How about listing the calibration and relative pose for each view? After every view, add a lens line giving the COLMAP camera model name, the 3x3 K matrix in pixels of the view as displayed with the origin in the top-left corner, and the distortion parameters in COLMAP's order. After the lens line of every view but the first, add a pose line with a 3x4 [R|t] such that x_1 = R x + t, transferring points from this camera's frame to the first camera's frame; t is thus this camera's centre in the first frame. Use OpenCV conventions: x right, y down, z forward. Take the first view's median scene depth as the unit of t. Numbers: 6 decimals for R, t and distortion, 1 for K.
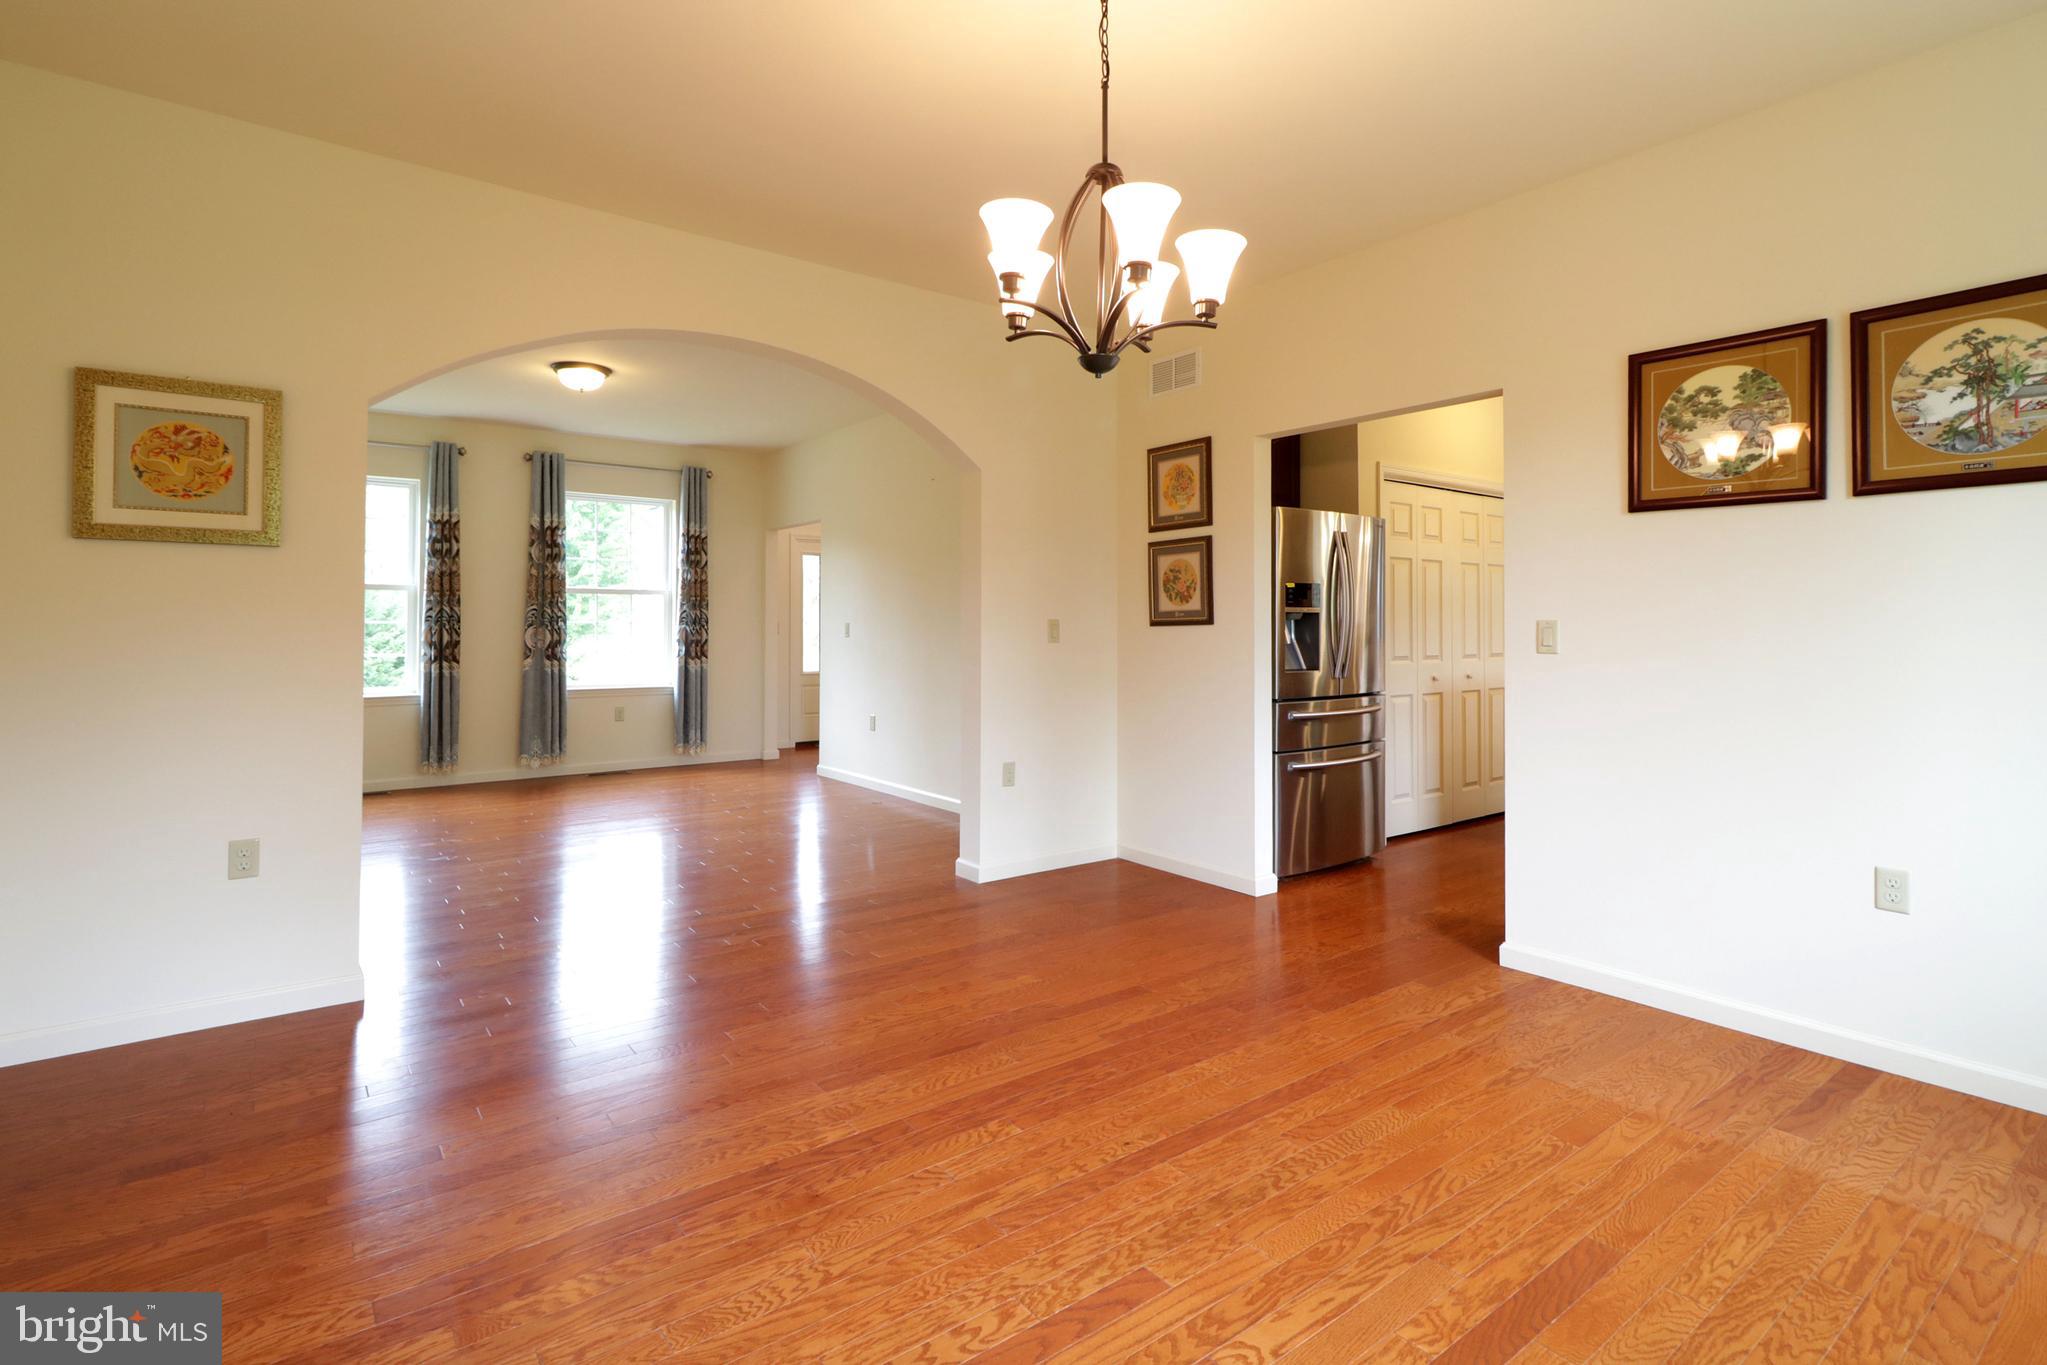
lens RADIAL K [[972.9, 0, 995.4], [0, 972.9, 608.0], [0, 0, 1]] dist [-0.001184, 0.002464]
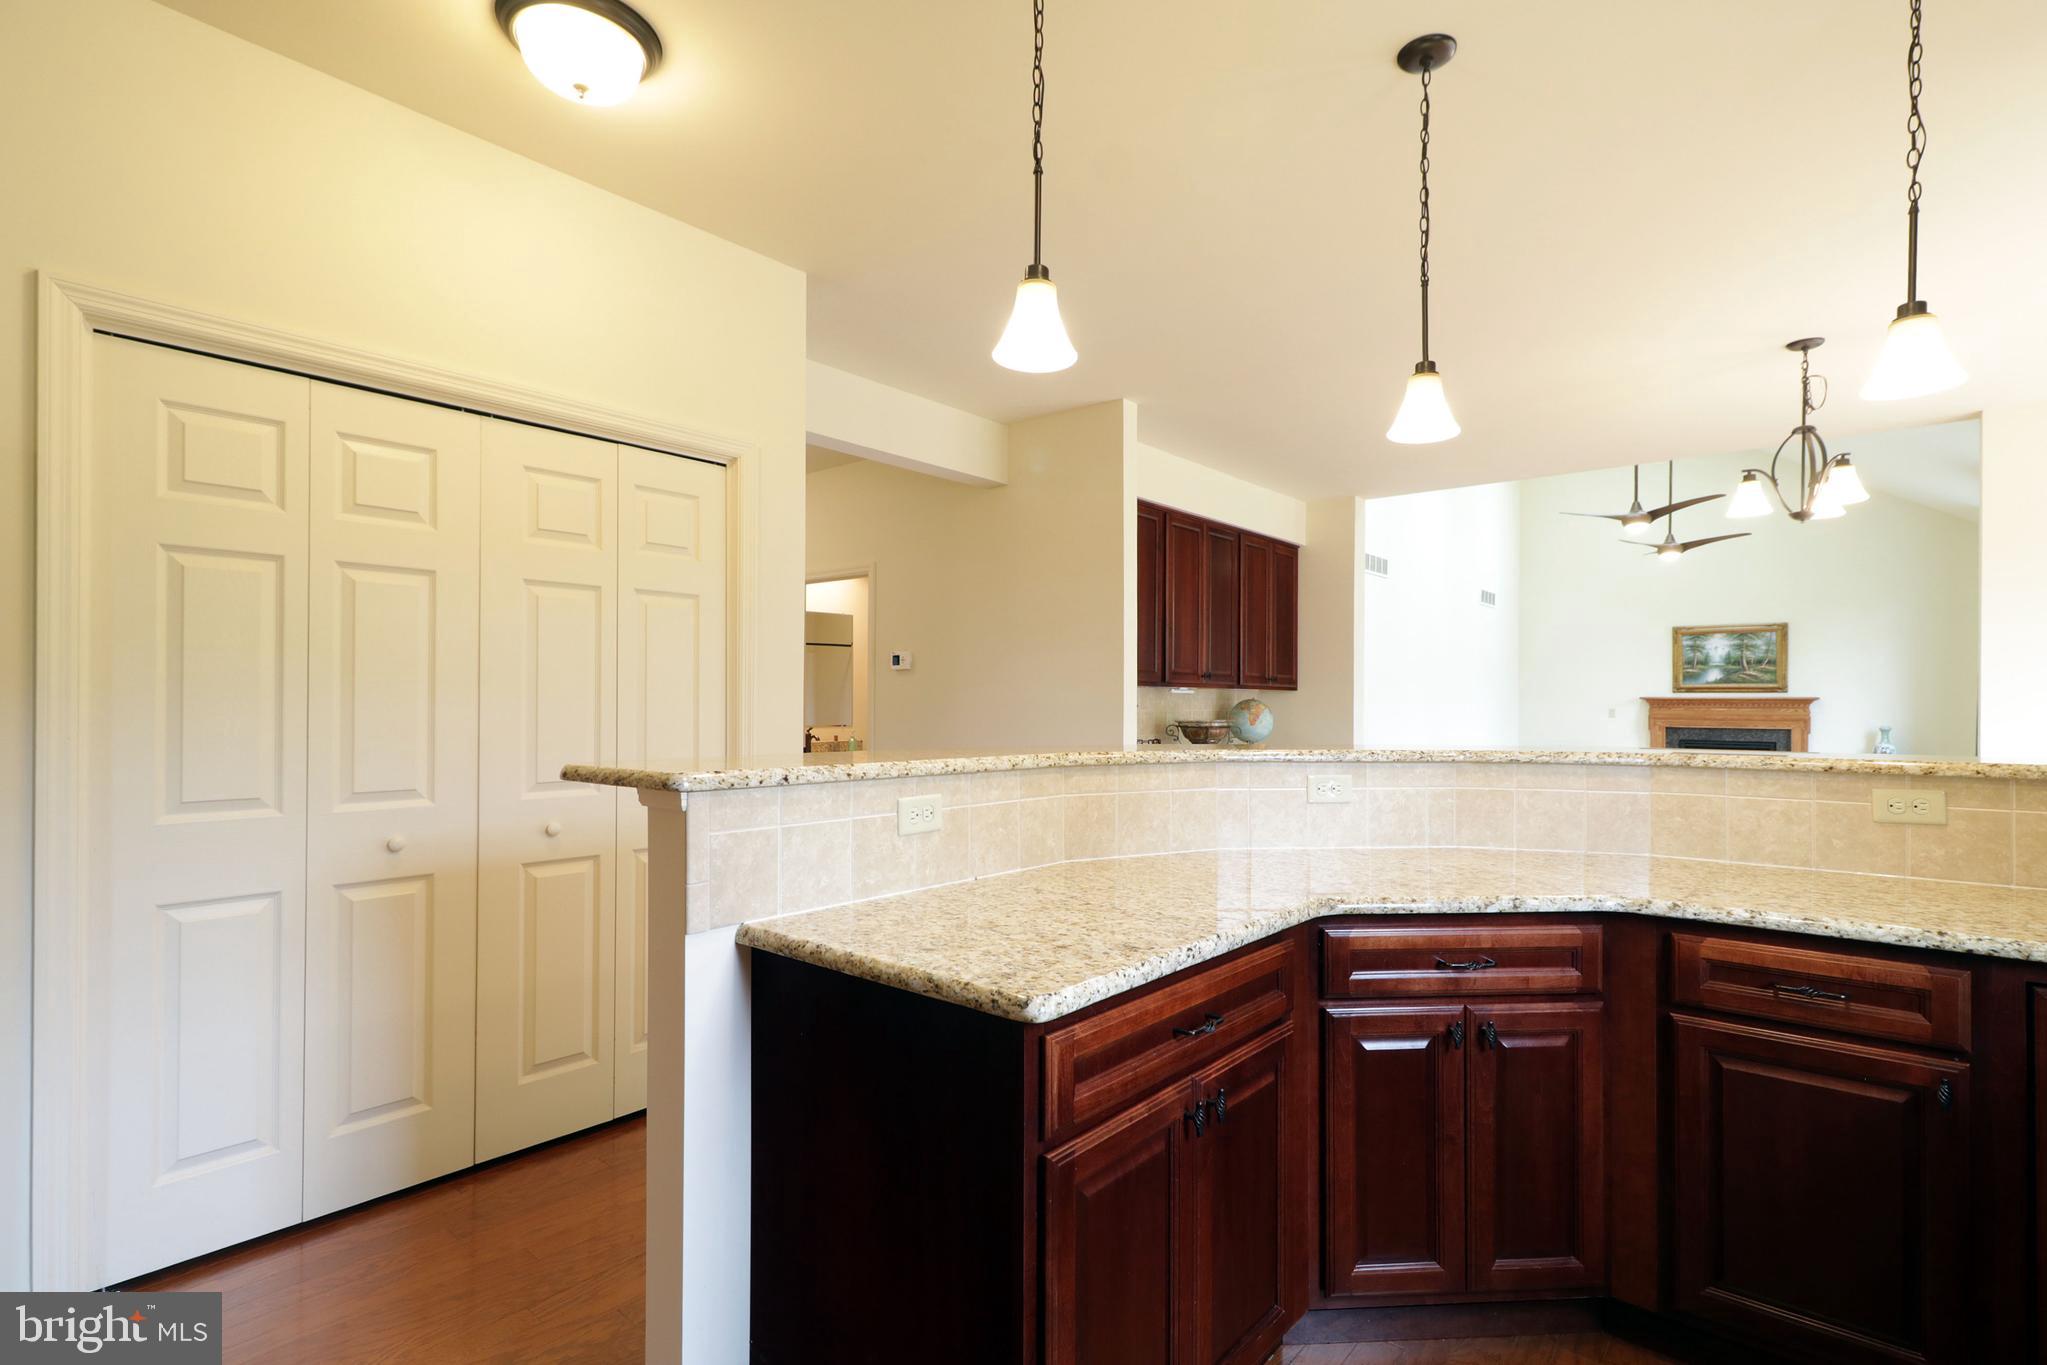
lens RADIAL K [[972.9, 0, 1025.6], [0, 972.9, 693.5], [0, 0, 1]] dist [-0.001184, 0.002464]
pose [[0.976182, 0.007435, 0.216827, 1.385797], [-0.009754, 0.999906, 0.009625, -0.000903], [-0.216736, -0.011511, 0.976162, 1.155035]]
